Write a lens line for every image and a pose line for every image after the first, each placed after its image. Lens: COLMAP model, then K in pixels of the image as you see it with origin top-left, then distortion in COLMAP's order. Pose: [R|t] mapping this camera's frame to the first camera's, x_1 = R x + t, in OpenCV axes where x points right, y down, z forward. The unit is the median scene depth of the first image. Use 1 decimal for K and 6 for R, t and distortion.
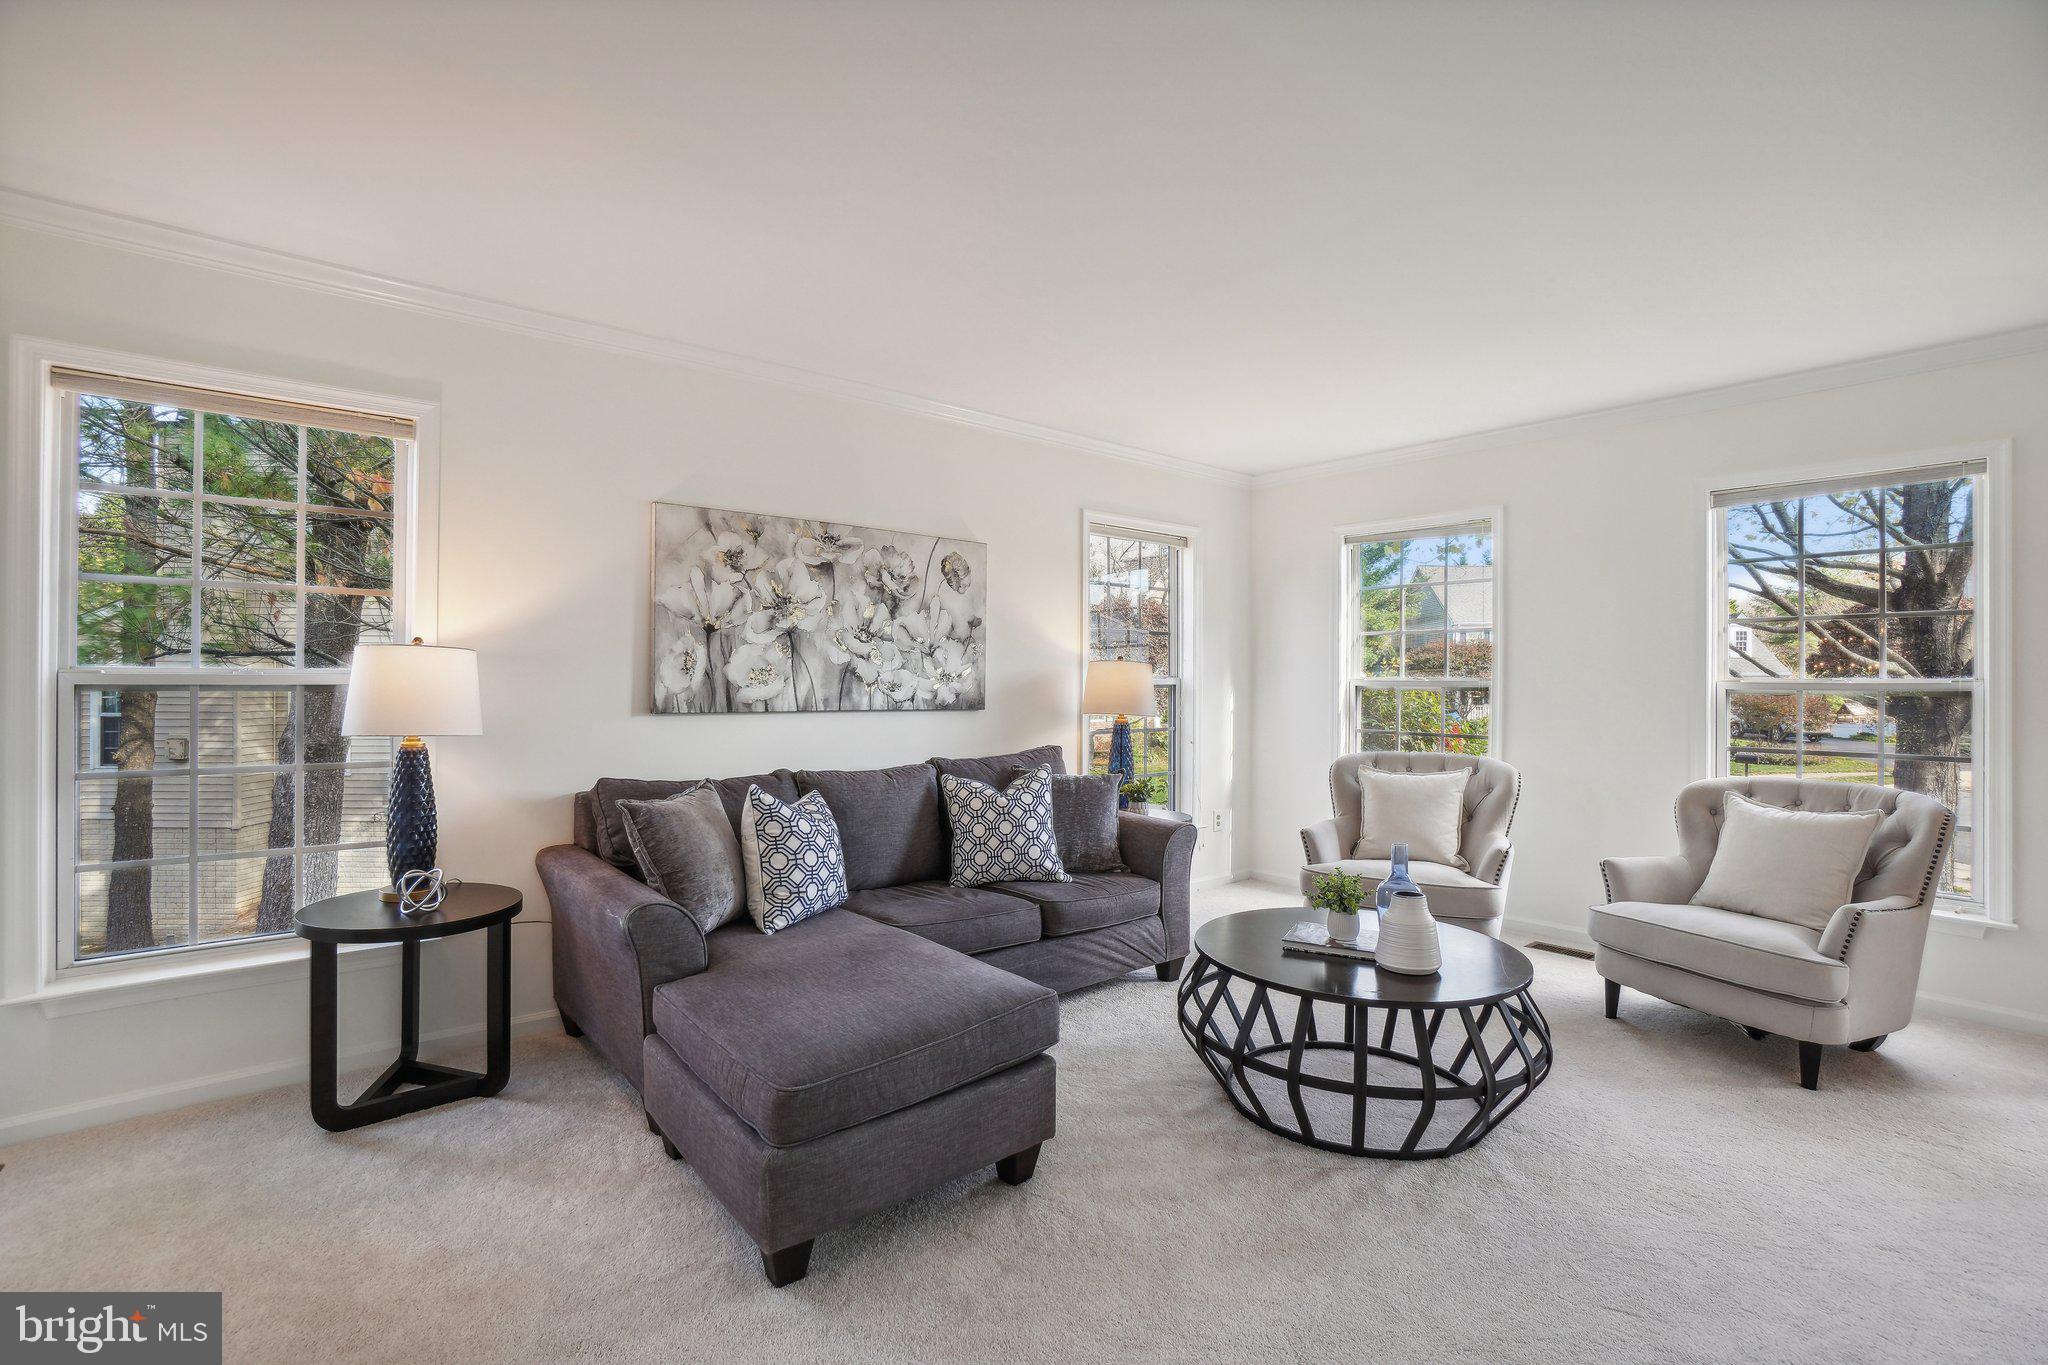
lens RADIAL K [[925.6, 0, 1020.4], [0, 925.6, 681.0], [0, 0, 1]] dist [-0.012942, 0.003079]
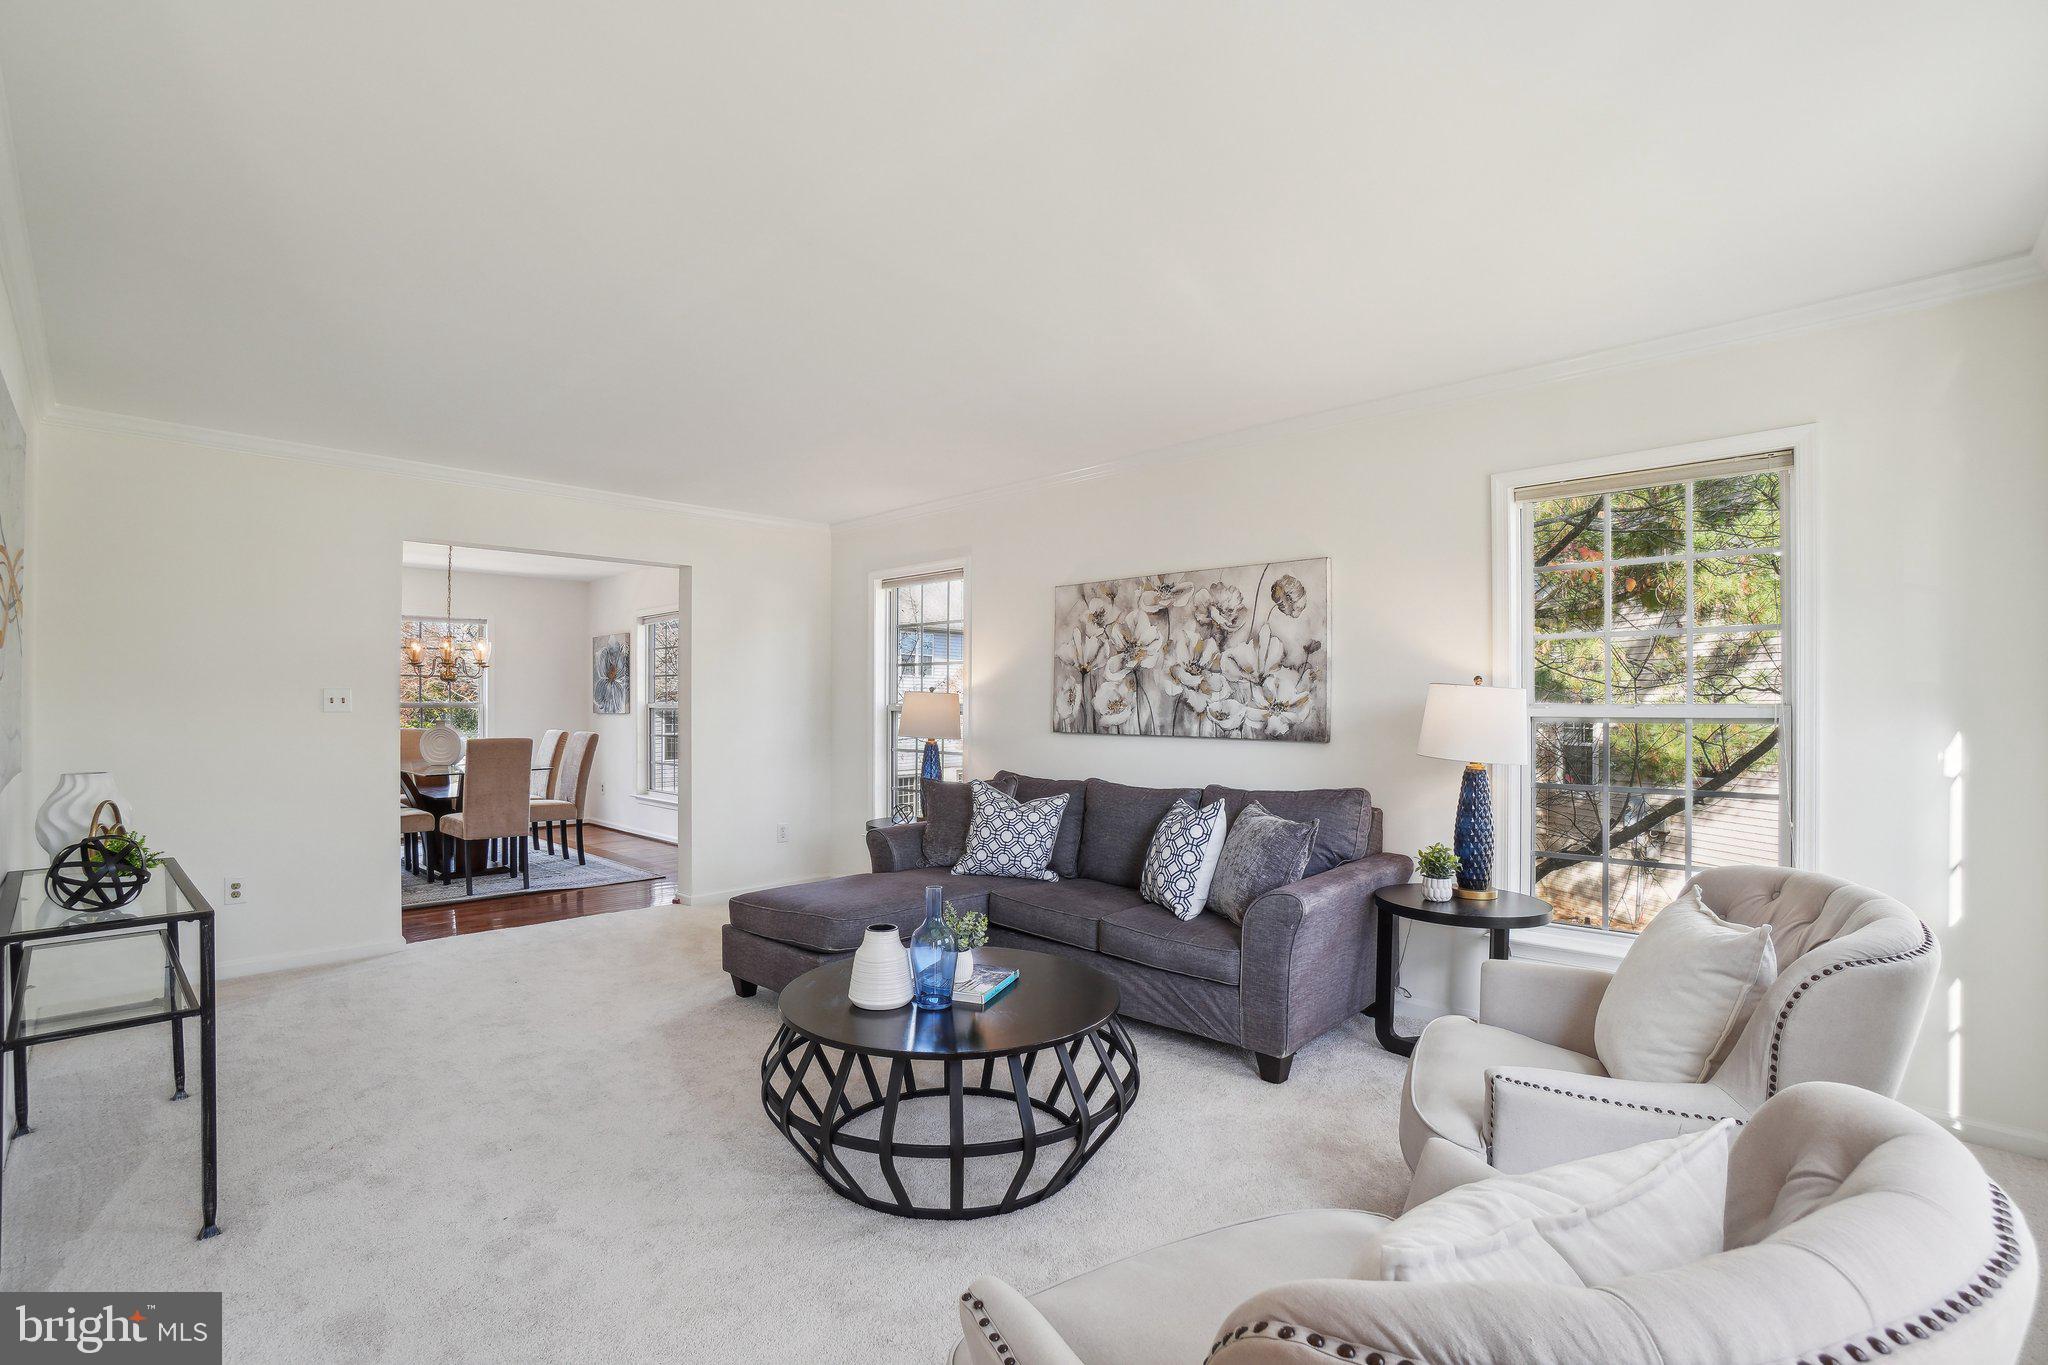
lens RADIAL K [[925.6, 0, 1015.7], [0, 925.6, 697.5], [0, 0, 1]] dist [-0.012942, 0.003079]
pose [[0.122061, 0.000307, -0.992523, 0.909790], [0.010933, 0.999939, 0.001654, -0.019603], [0.992462, -0.011053, 0.122050, 0.659434]]
